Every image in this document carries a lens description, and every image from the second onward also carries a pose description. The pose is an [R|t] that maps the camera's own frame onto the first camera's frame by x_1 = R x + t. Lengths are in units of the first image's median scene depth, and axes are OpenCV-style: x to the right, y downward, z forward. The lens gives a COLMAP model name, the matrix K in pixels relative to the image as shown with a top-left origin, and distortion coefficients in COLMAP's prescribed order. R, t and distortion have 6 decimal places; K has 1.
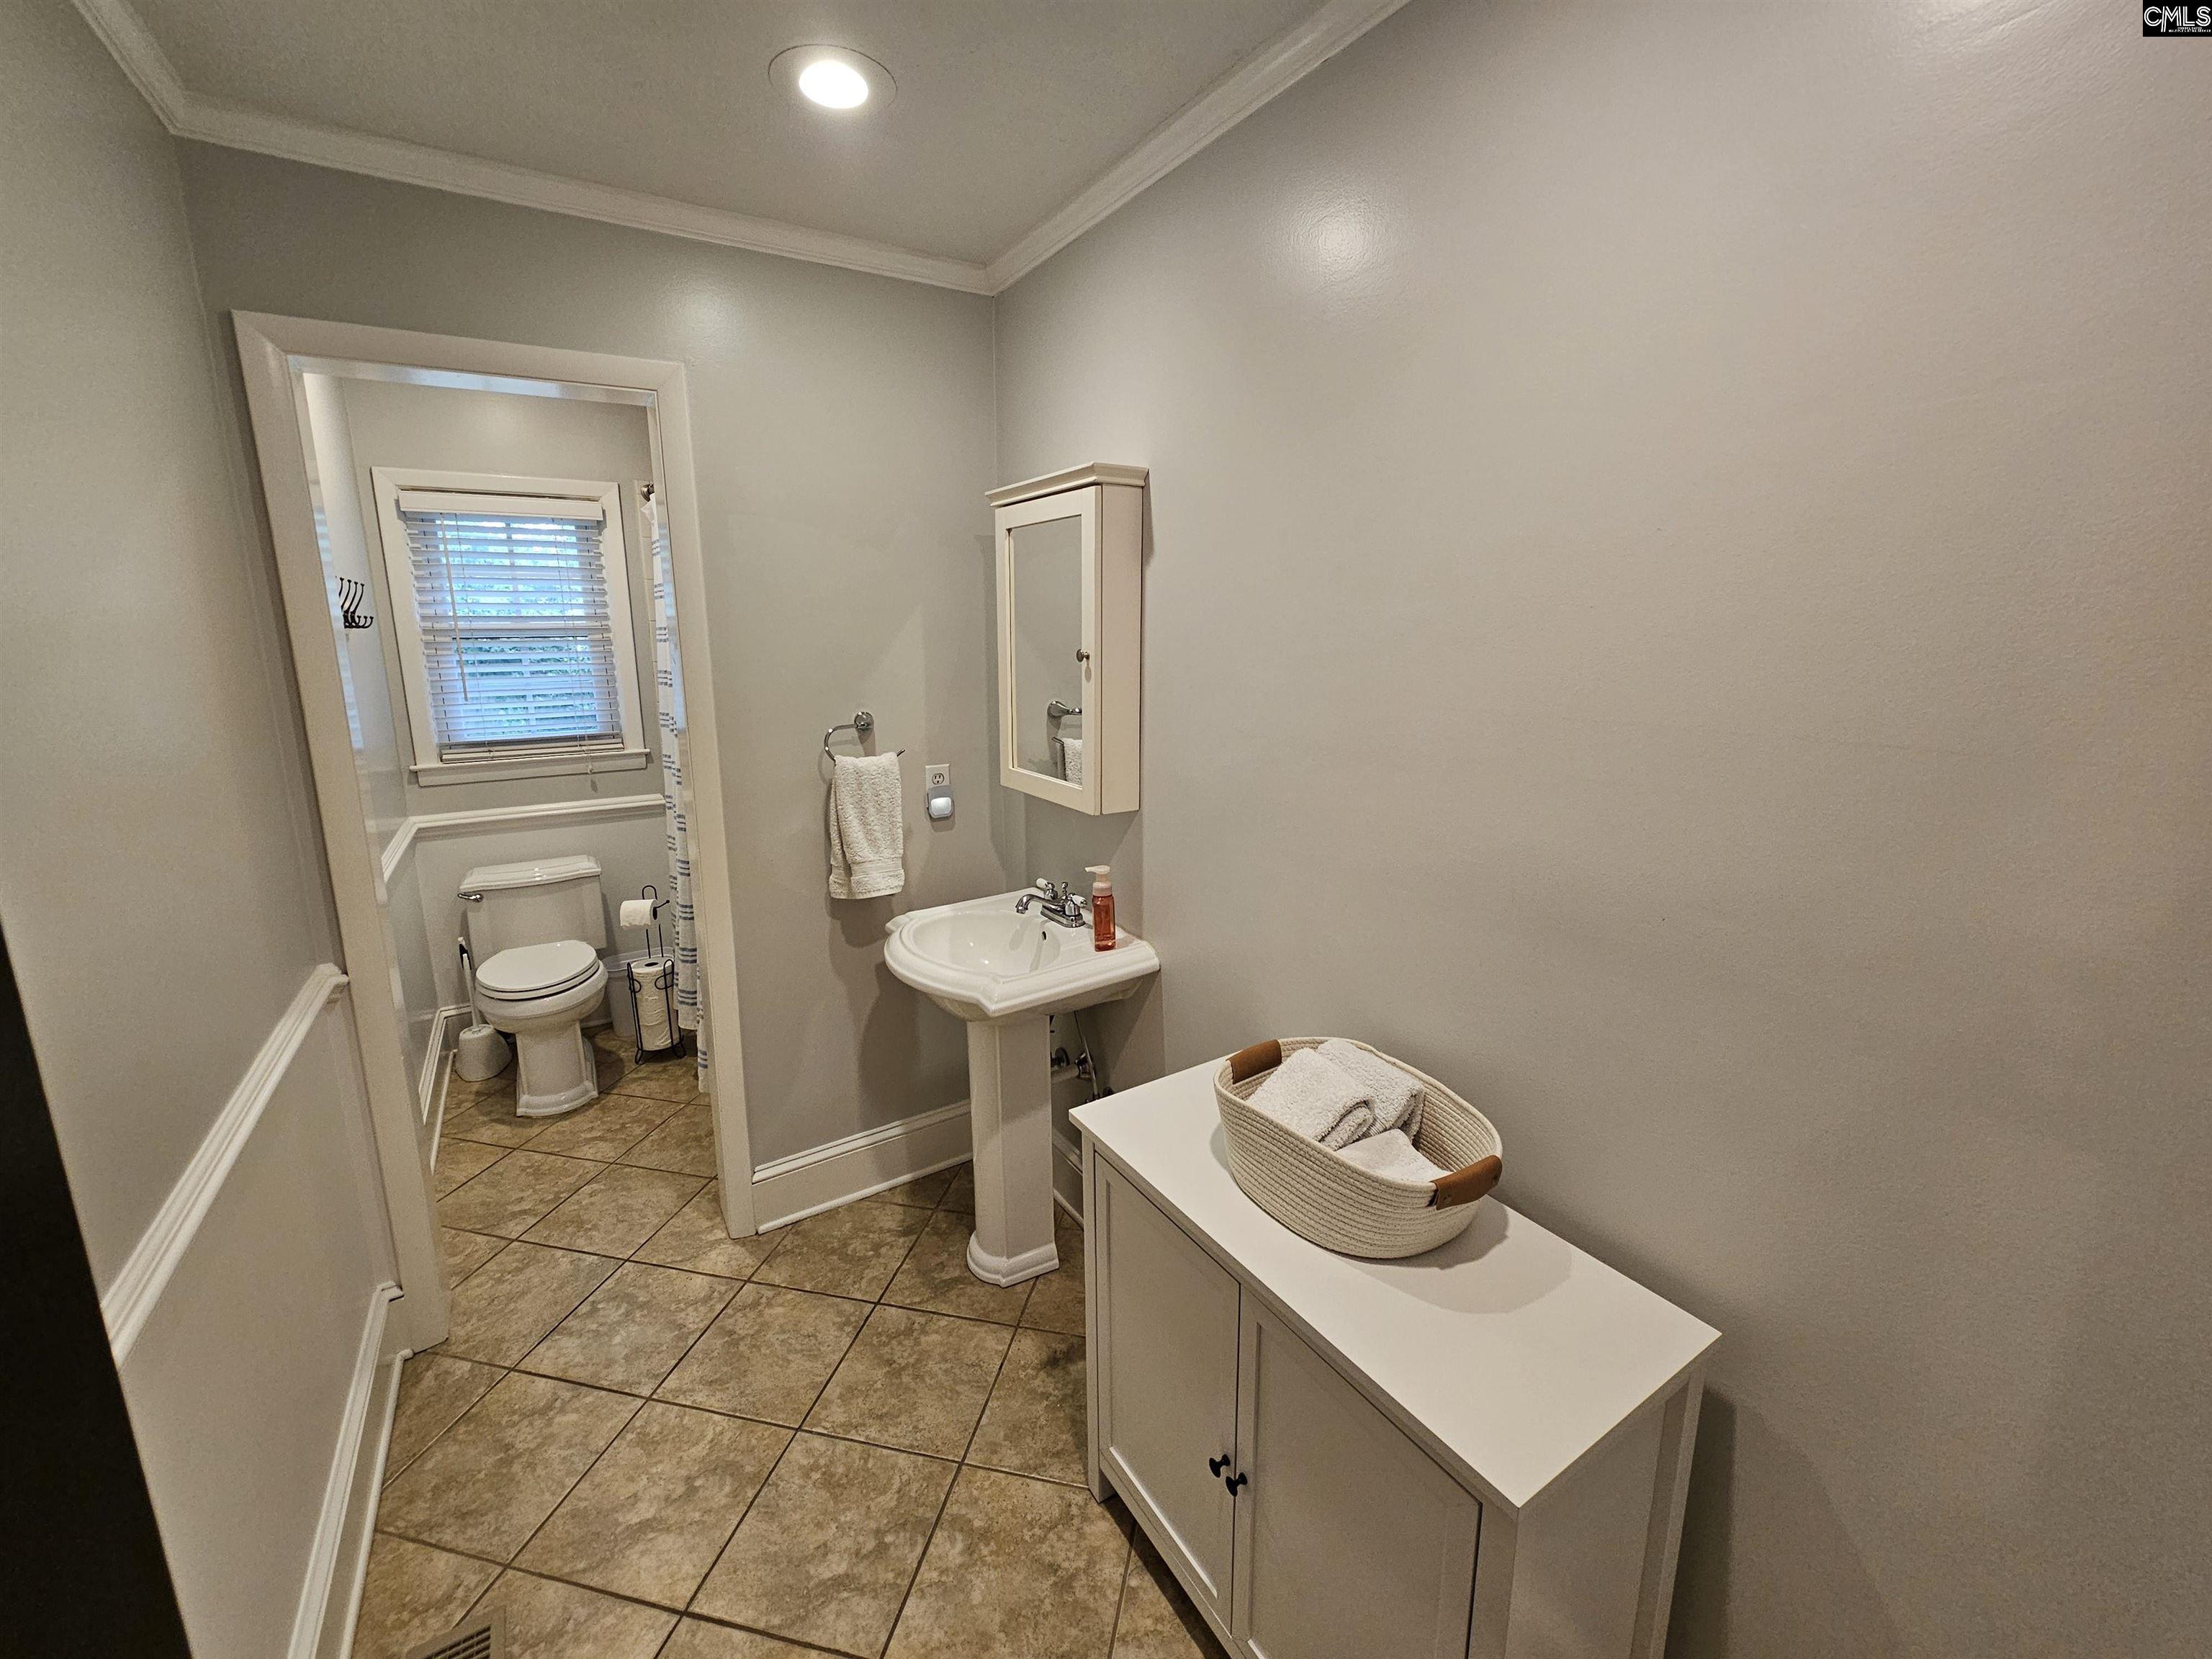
lens RADIAL K [[903.1, 0, 1098.0], [0, 903.1, 818.6], [0, 0, 1]] dist [-0.002561, 0.000707]
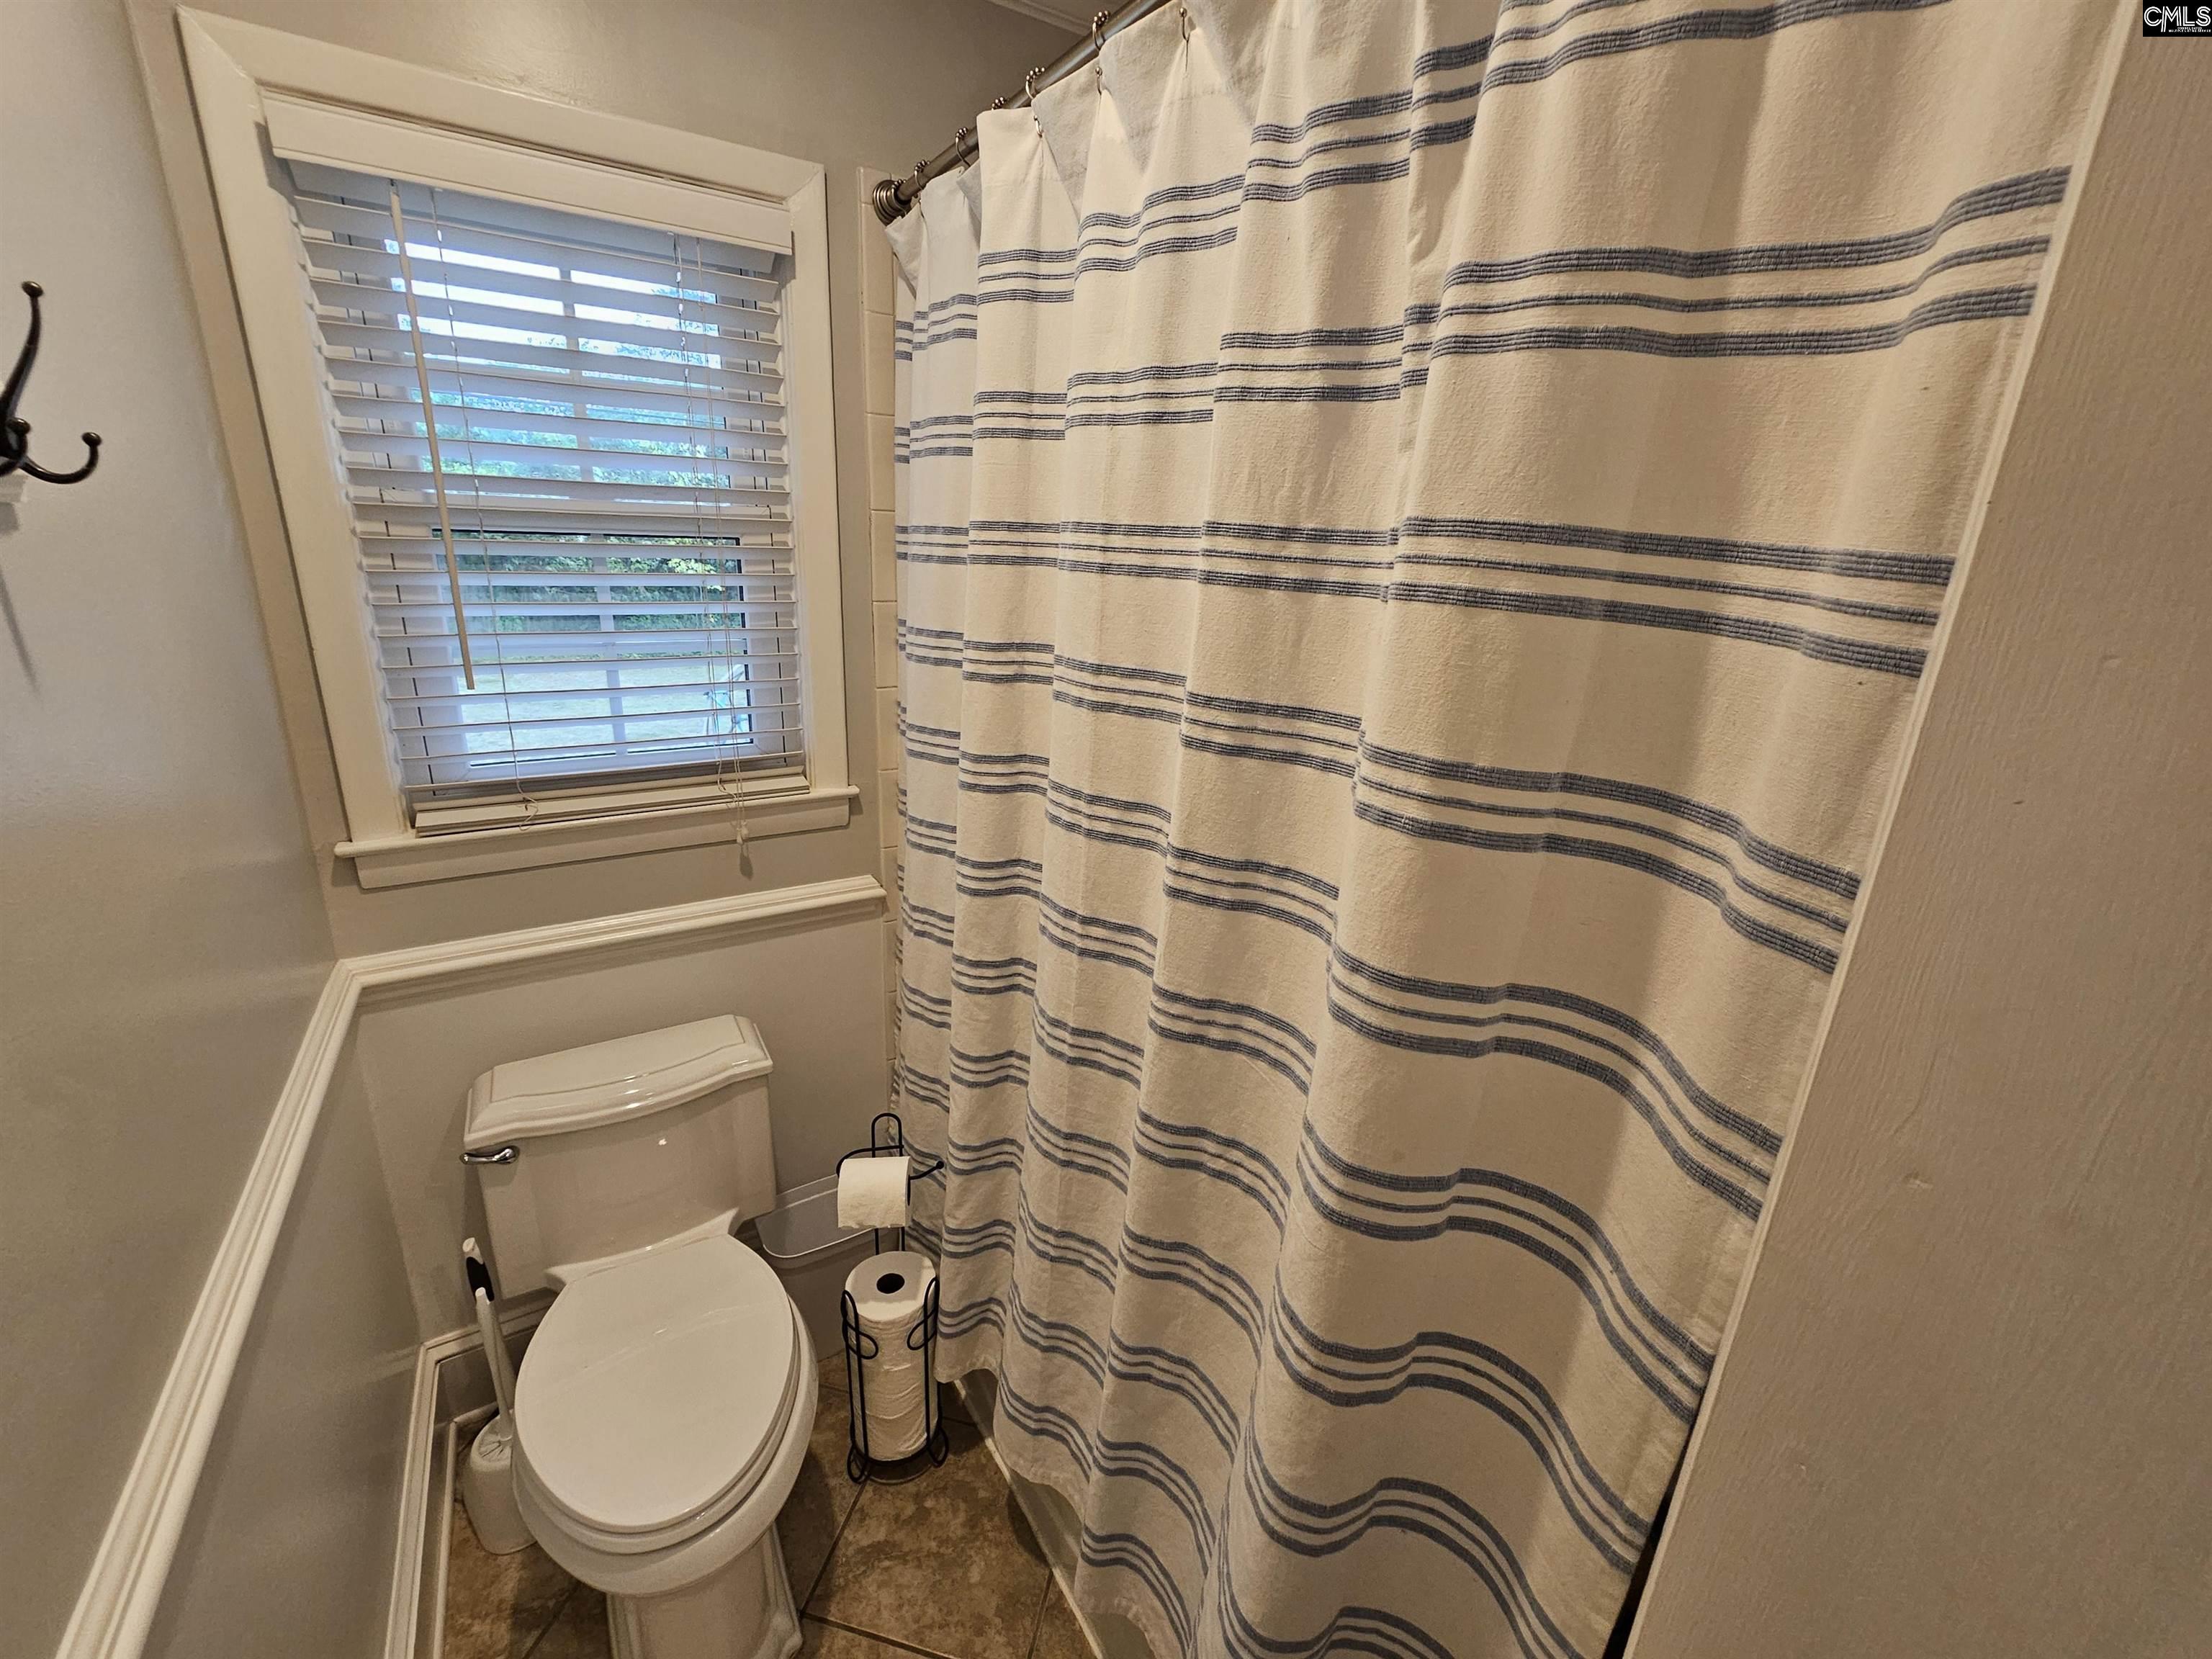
lens RADIAL K [[903.1, 0, 1114.6], [0, 903.1, 822.9], [0, 0, 1]] dist [-0.002561, 0.000707]
pose [[0.998830, 0.047334, 0.009895, -0.399967], [-0.048067, 0.994200, 0.096208, -0.120794], [-0.005284, -0.096571, 0.995312, 0.571932]]
